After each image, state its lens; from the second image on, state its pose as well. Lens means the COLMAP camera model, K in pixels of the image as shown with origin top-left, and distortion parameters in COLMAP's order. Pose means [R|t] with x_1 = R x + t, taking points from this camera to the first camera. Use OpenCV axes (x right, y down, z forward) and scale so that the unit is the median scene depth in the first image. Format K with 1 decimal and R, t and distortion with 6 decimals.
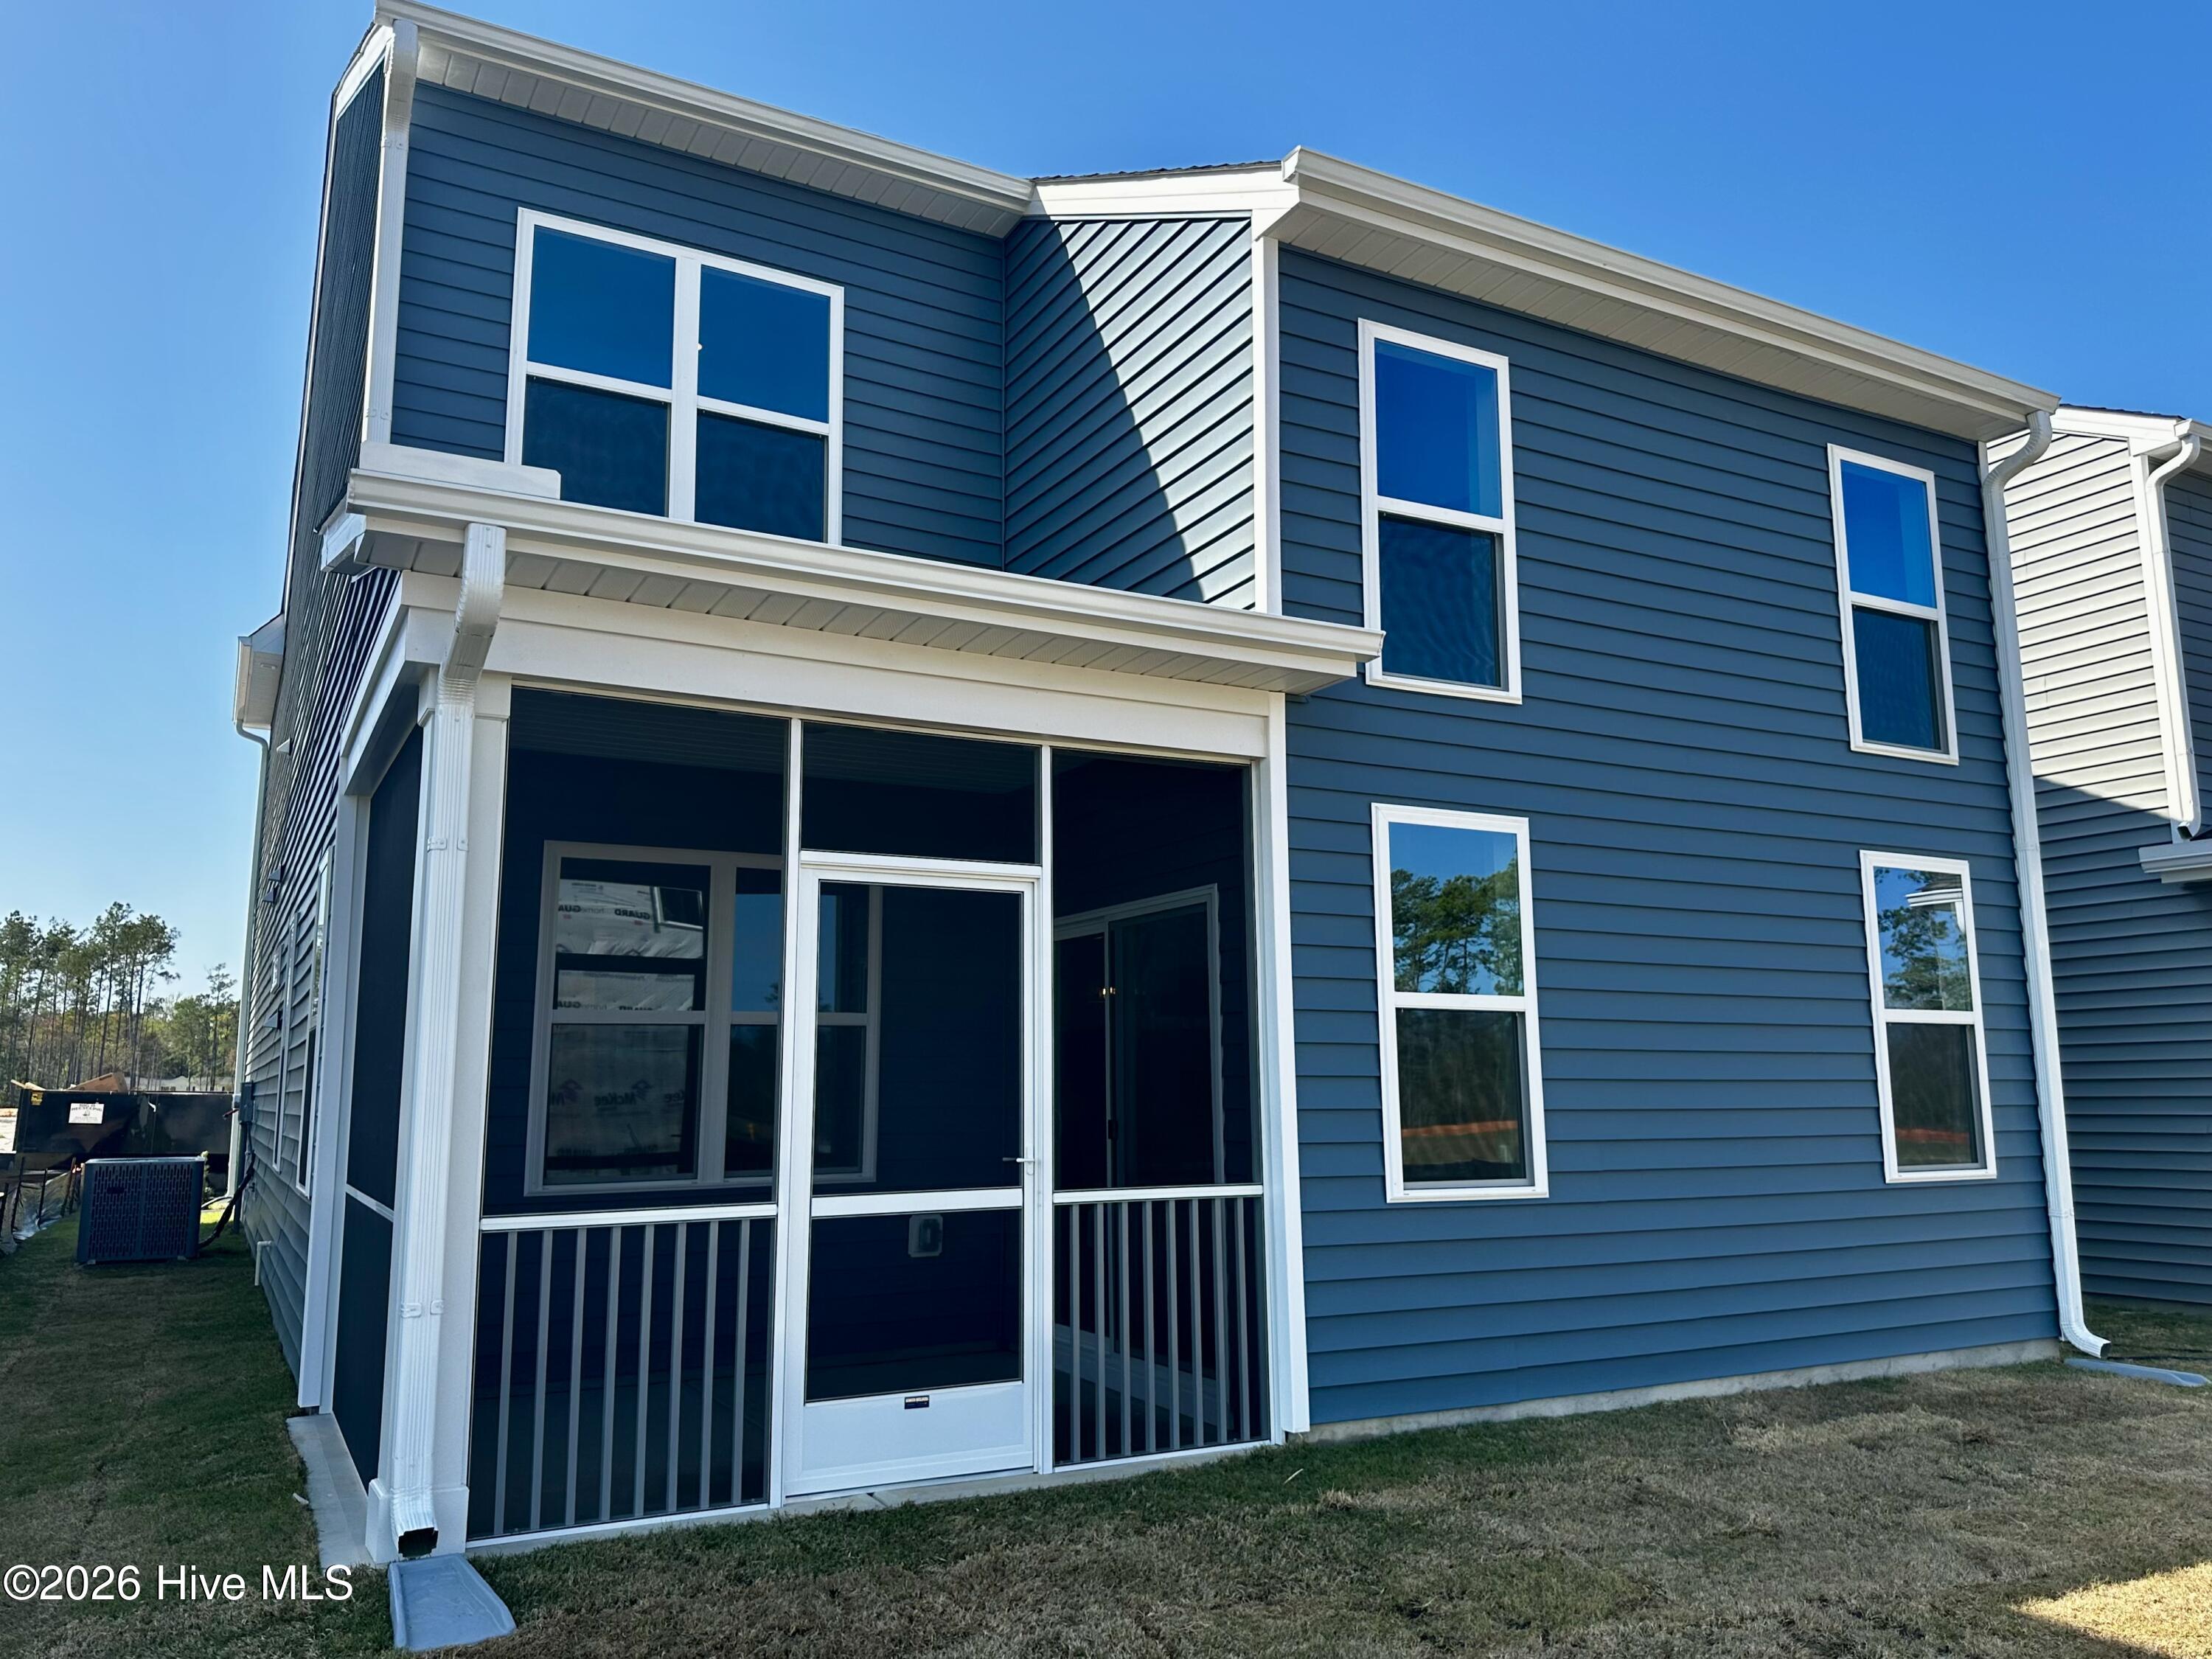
lens RADIAL K [[1638.7, 0, 1106.0], [0, 1638.7, 829.5], [0, 0, 1]] dist [0.044651, -0.045931]
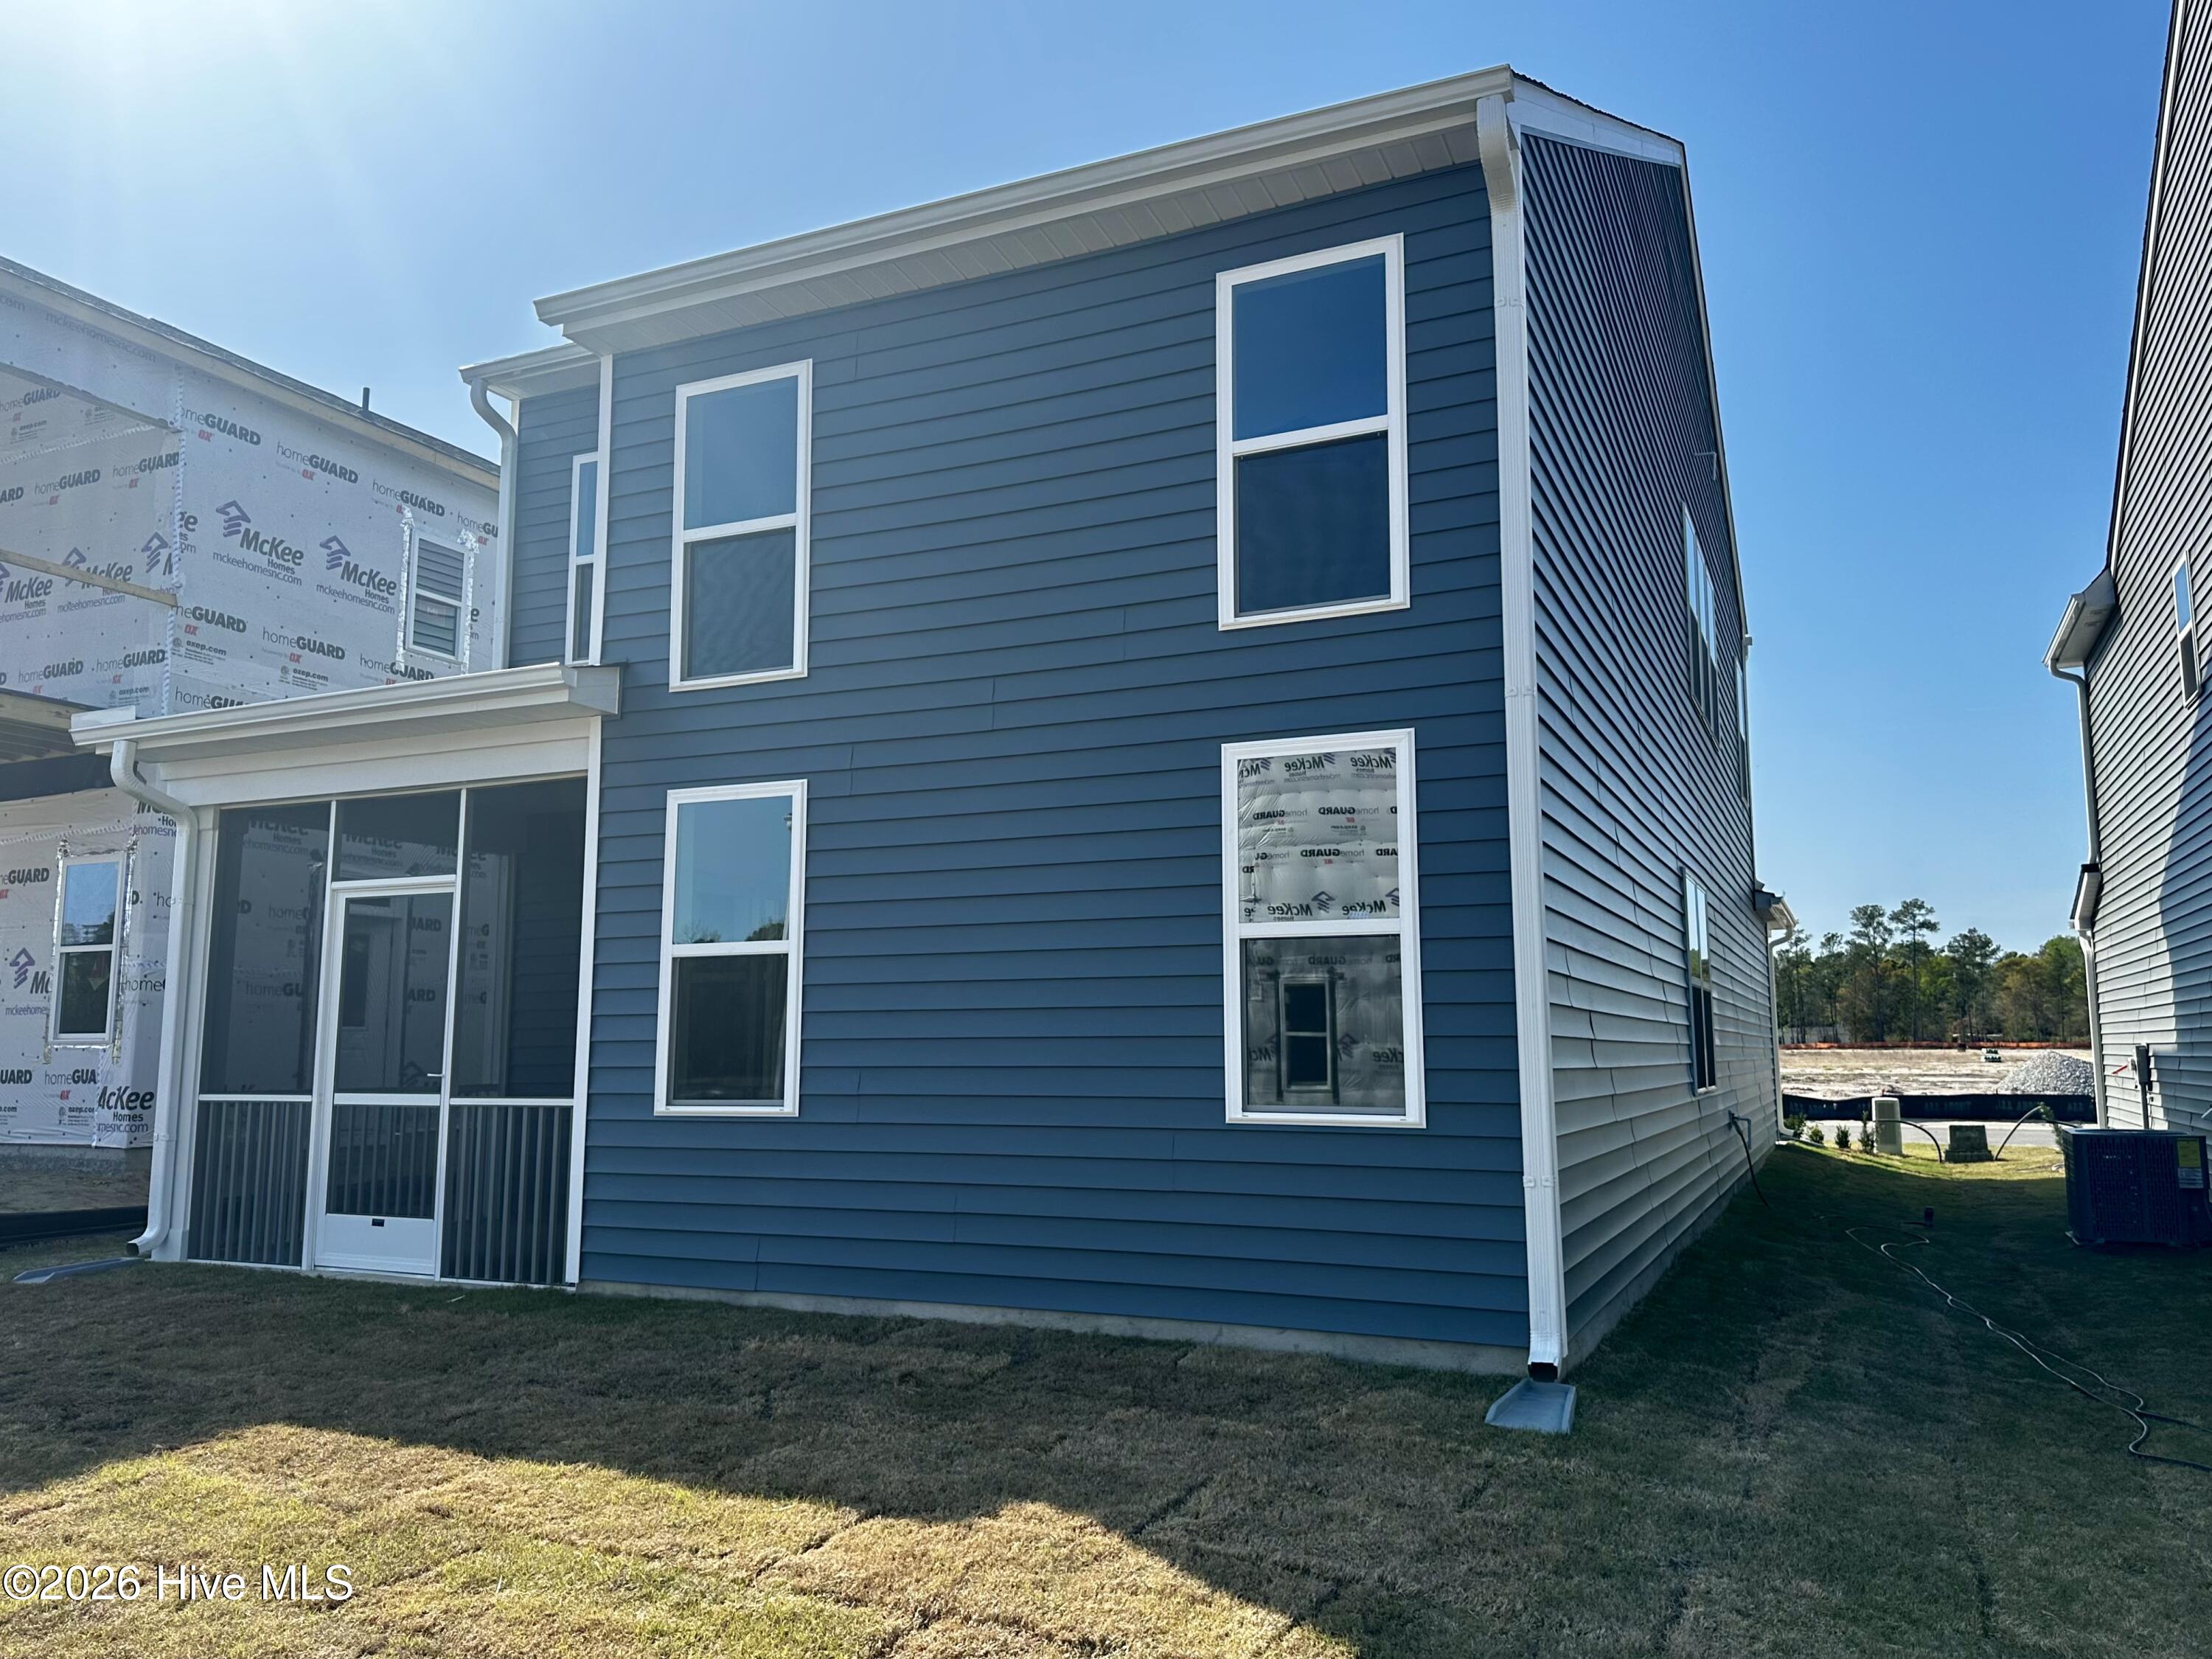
lens RADIAL K [[1638.7, 0, 1106.0], [0, 1638.7, 829.5], [0, 0, 1]] dist [0.044651, -0.045931]
pose [[0.602397, -0.095745, -0.792434, 1.303579], [0.129312, 0.991371, -0.021481, 0.079465], [0.787653, -0.089532, 0.609580, 0.501057]]
